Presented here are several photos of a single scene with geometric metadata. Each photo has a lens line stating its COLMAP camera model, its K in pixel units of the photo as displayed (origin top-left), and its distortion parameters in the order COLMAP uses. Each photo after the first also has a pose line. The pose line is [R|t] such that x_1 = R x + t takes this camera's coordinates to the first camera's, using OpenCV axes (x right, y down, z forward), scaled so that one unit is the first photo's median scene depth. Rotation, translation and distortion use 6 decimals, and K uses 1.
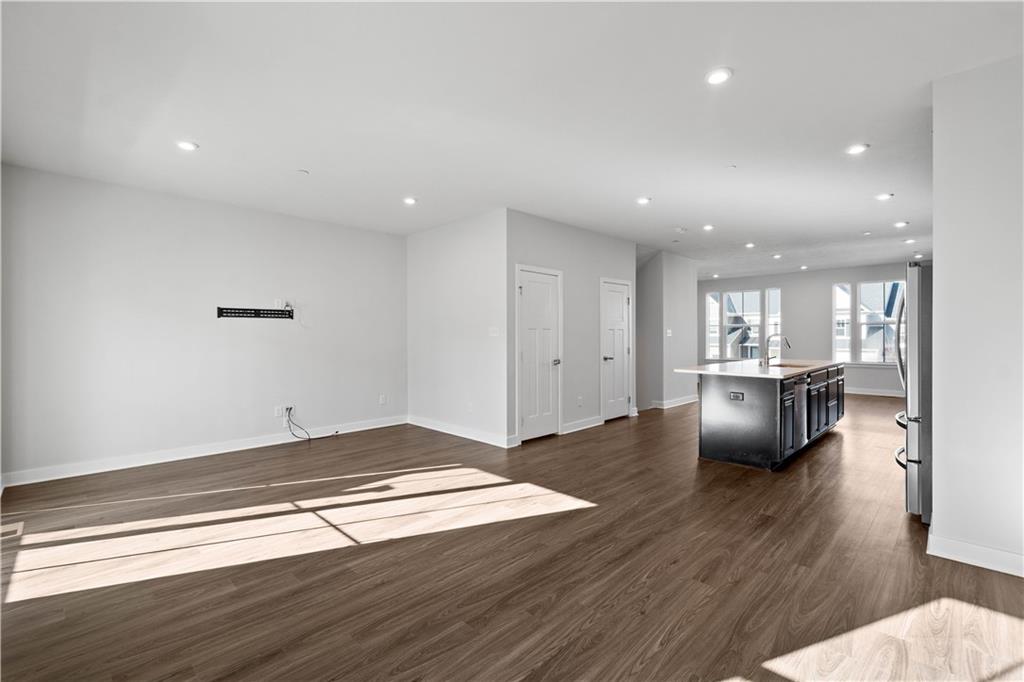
lens RADIAL K [[455.2, 0, 513.5], [0, 455.2, 337.4], [0, 0, 1]] dist [0.015275, 0.000167]
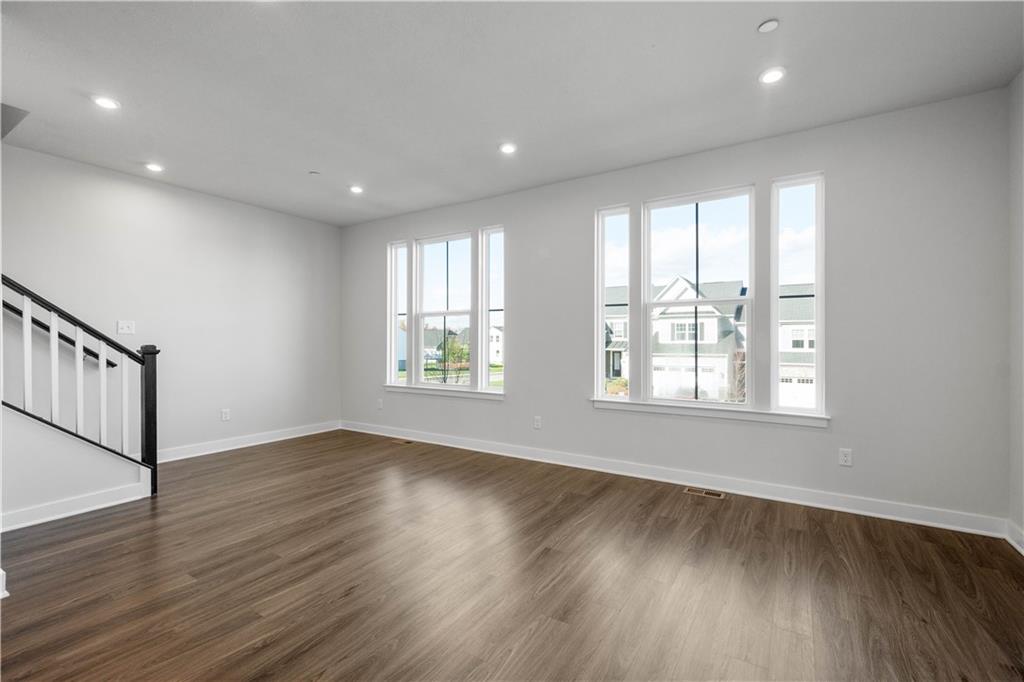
lens RADIAL K [[455.2, 0, 500.4], [0, 455.2, 335.6], [0, 0, 1]] dist [0.015275, 0.000167]
pose [[0.979827, 0.007313, 0.199713, 0.598859], [-0.005086, 0.999919, -0.011659, 0.001453], [-0.199782, 0.010408, 0.979785, 0.706809]]
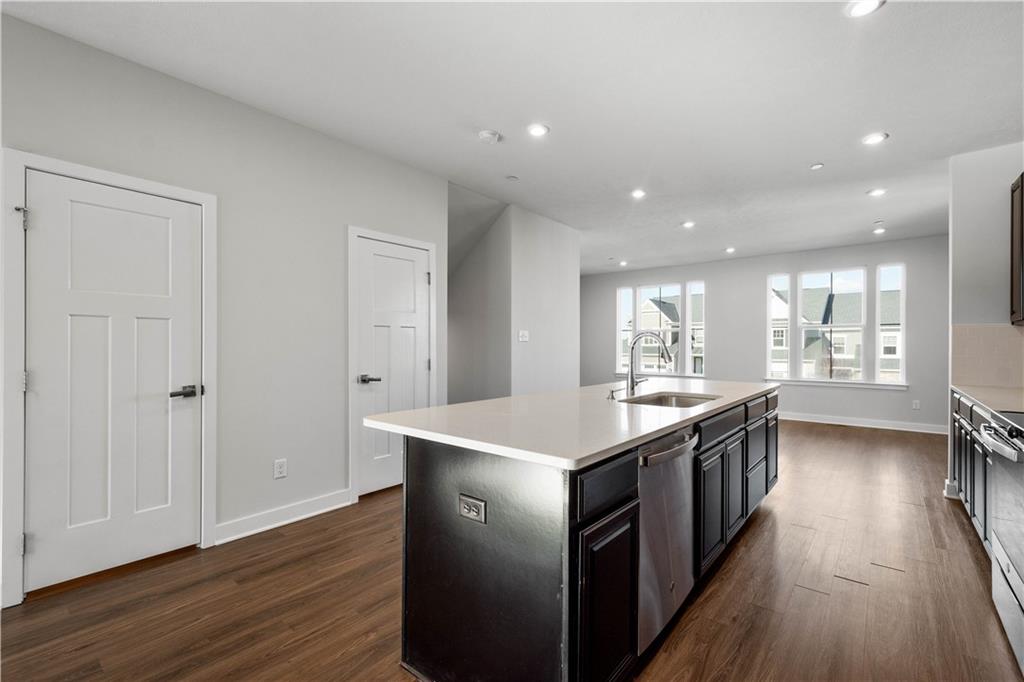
lens RADIAL K [[455.2, 0, 517.2], [0, 455.2, 344.1], [0, 0, 1]] dist [0.015275, 0.000167]
pose [[0.995326, 0.008606, 0.096191, 0.293277], [-0.008221, 0.999957, -0.004394, 0.004701], [-0.096225, 0.003583, 0.995353, 0.397866]]
